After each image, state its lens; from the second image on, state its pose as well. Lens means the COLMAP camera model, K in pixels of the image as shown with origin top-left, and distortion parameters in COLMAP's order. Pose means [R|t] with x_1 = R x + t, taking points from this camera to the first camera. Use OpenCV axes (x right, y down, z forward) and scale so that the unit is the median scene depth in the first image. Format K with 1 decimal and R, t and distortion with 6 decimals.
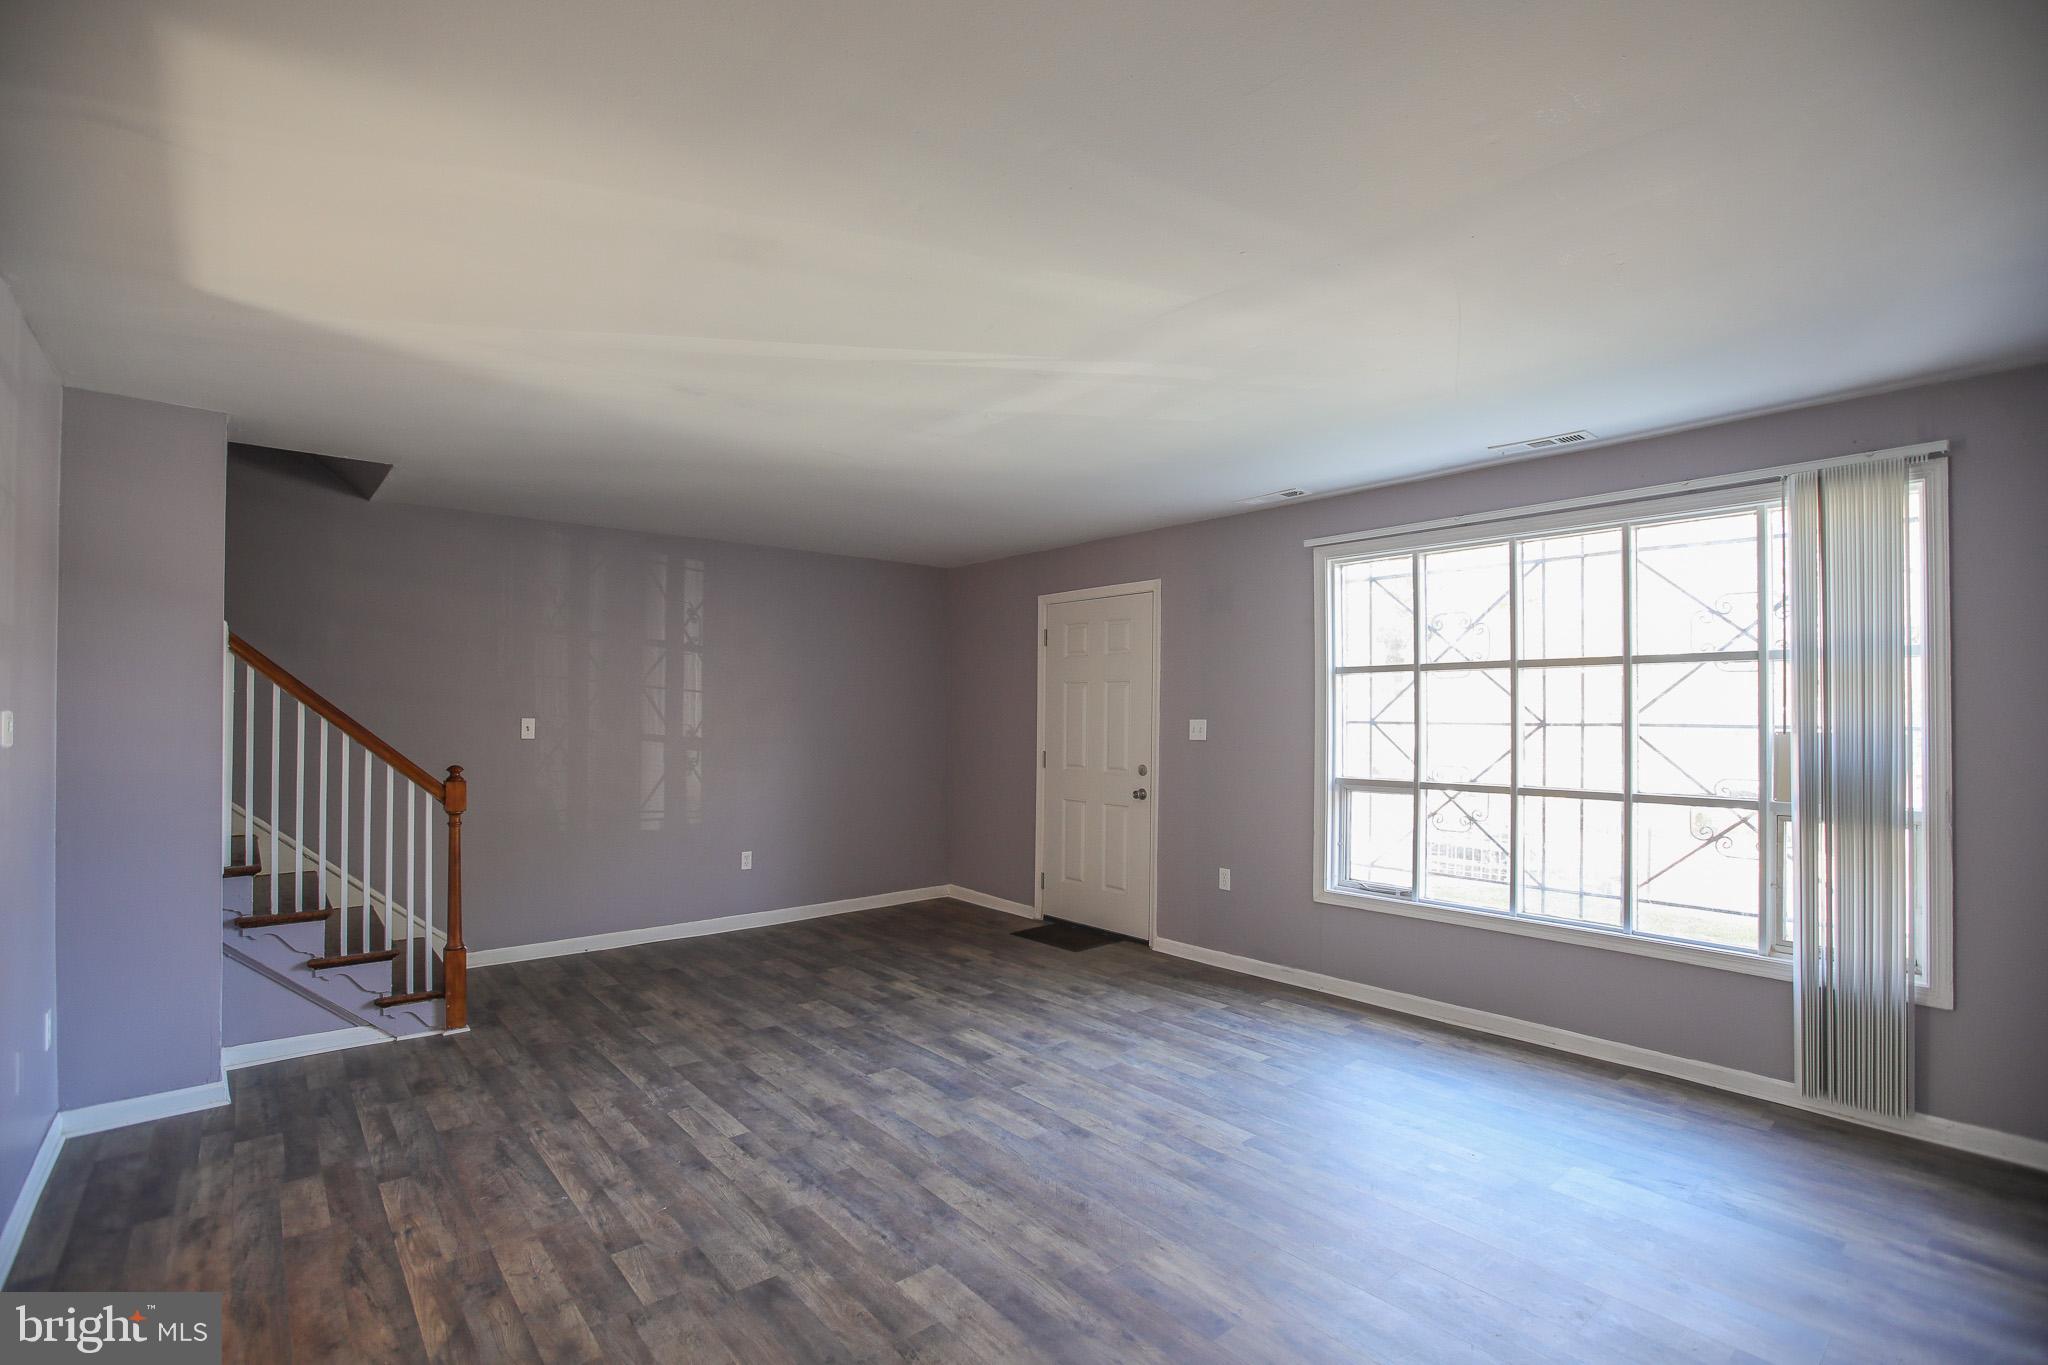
lens RADIAL K [[929.3, 0, 1014.3], [0, 929.3, 686.1], [0, 0, 1]] dist [-0.062833, 0.026395]
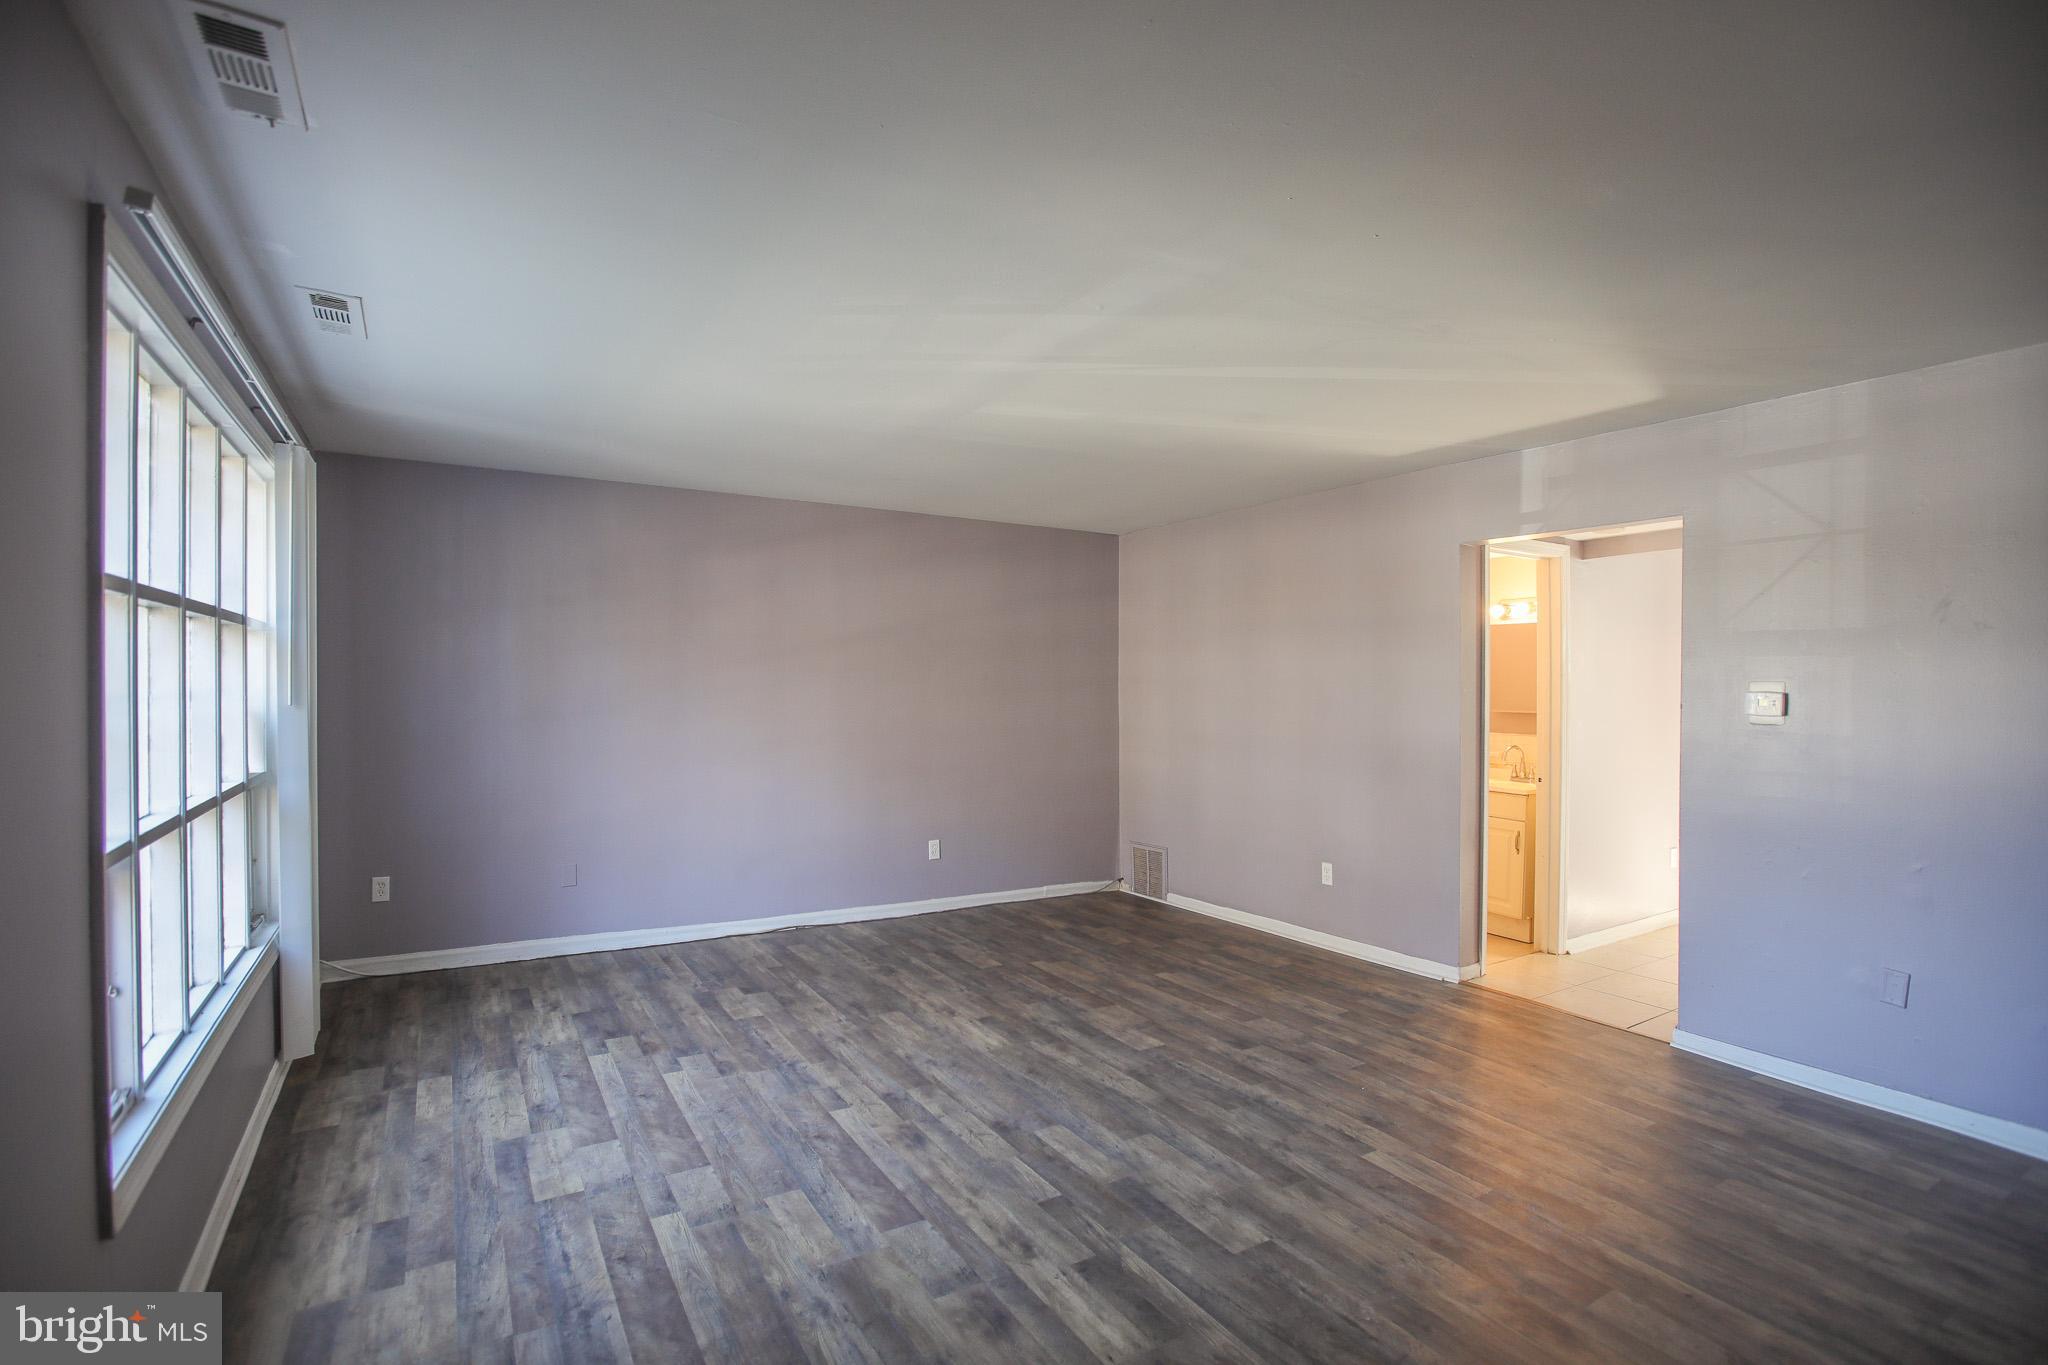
lens RADIAL K [[981.8, 0, 1002.8], [0, 981.8, 683.8], [0, 0, 1]] dist [-0.068853, 0.021975]
pose [[-0.985710, -0.006029, 0.168341, -0.076276], [-0.010353, 0.999638, -0.024816, 0.037123], [-0.168130, -0.026204, -0.985416, 1.576616]]
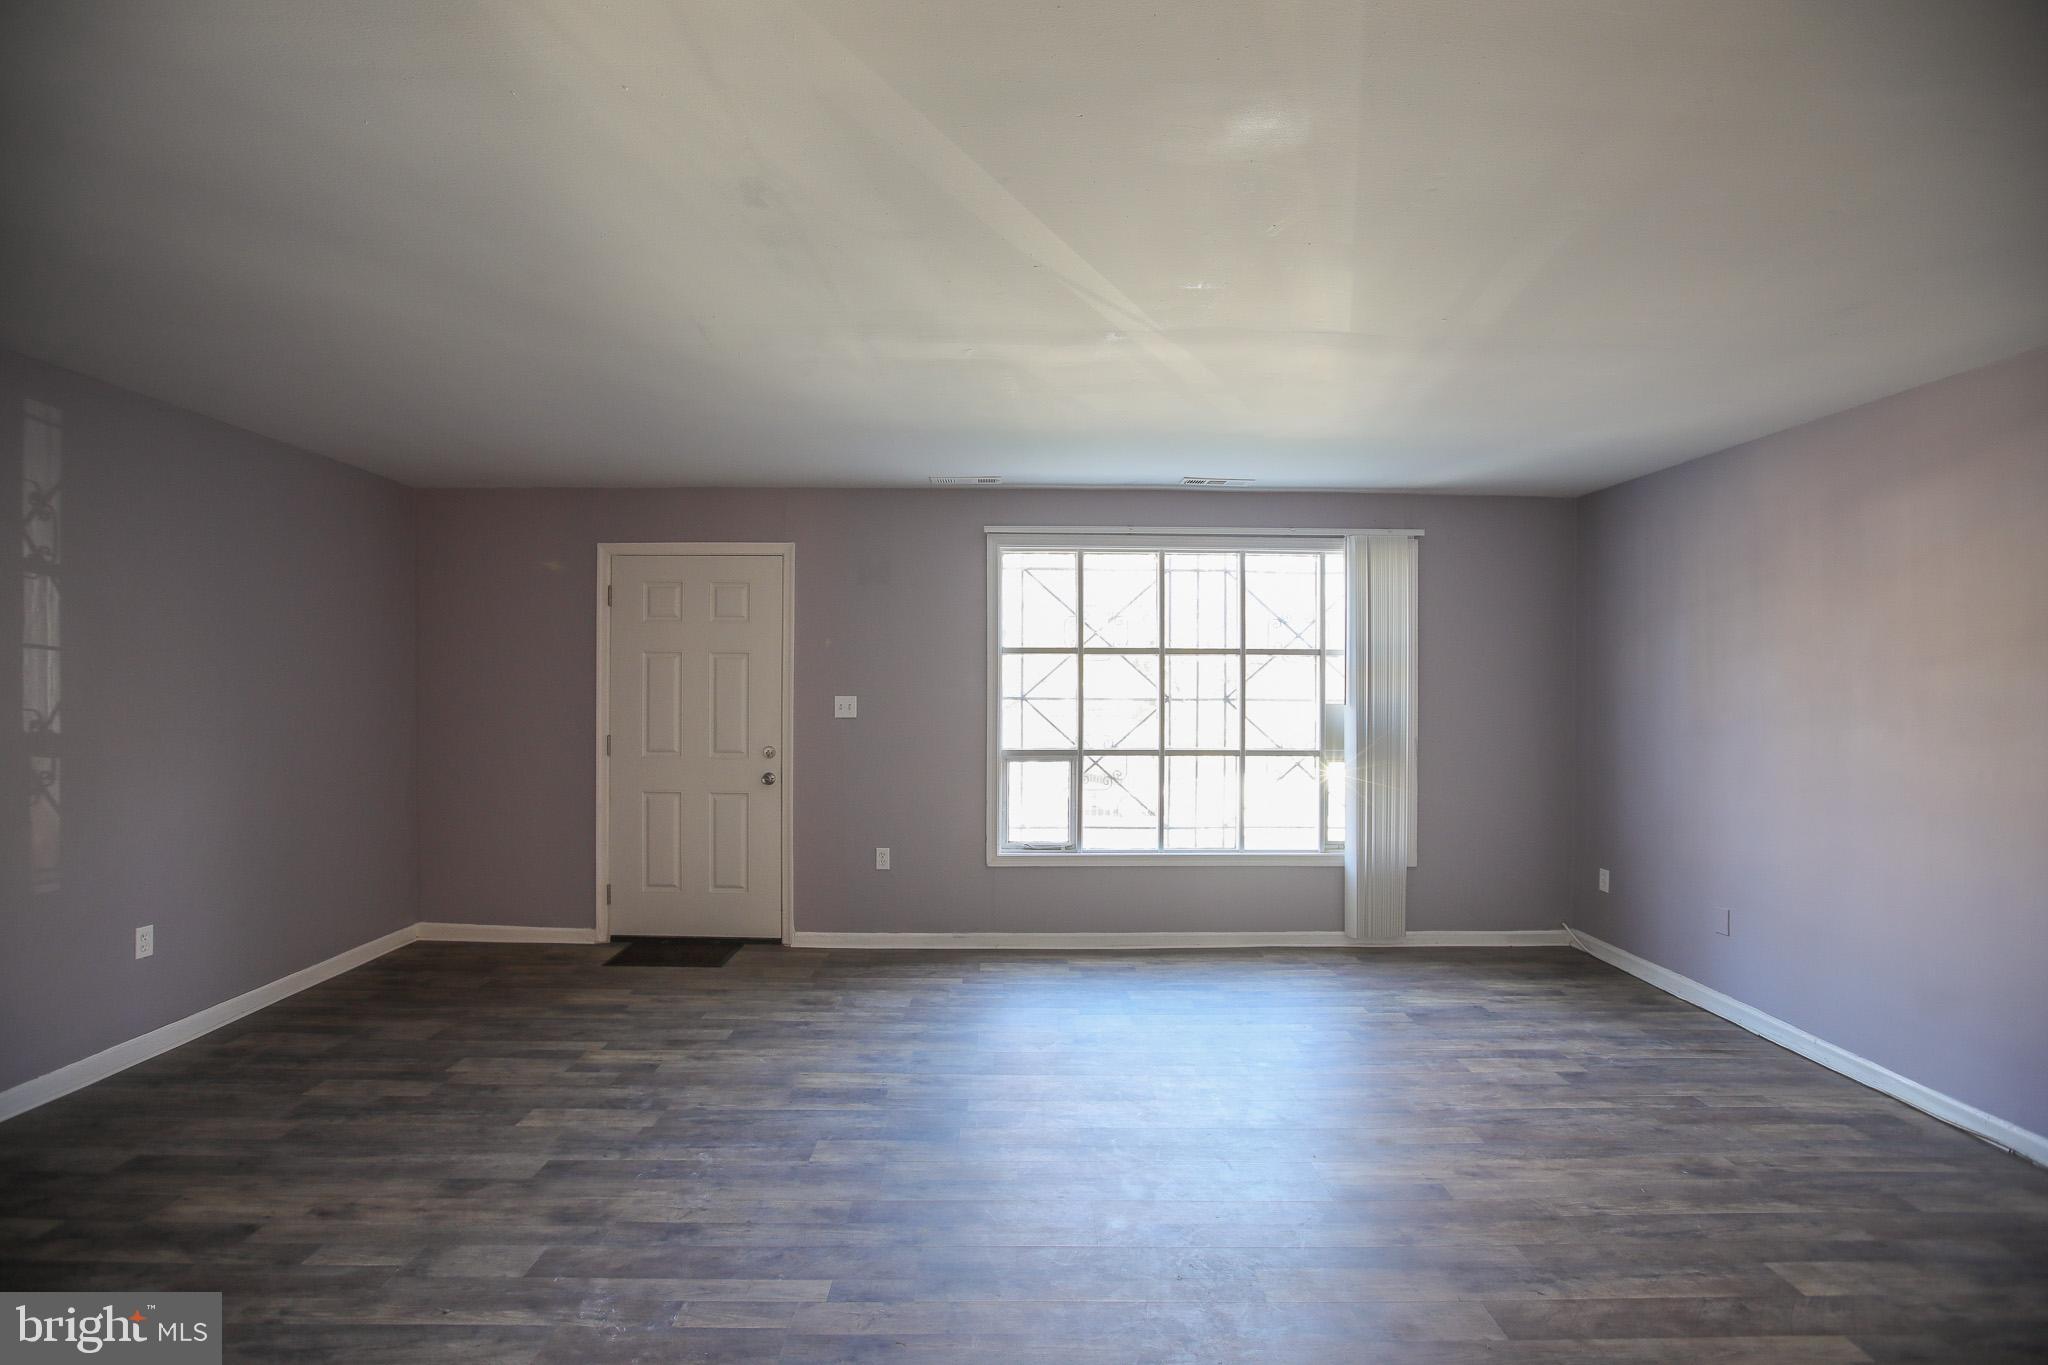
lens RADIAL K [[929.3, 0, 1014.3], [0, 929.3, 686.1], [0, 0, 1]] dist [-0.062833, 0.026395]
pose [[0.644853, 0.002918, 0.764301, -0.581369], [-0.025776, 0.999507, 0.017932, 0.006008], [-0.763872, -0.031264, 0.644610, 0.352881]]
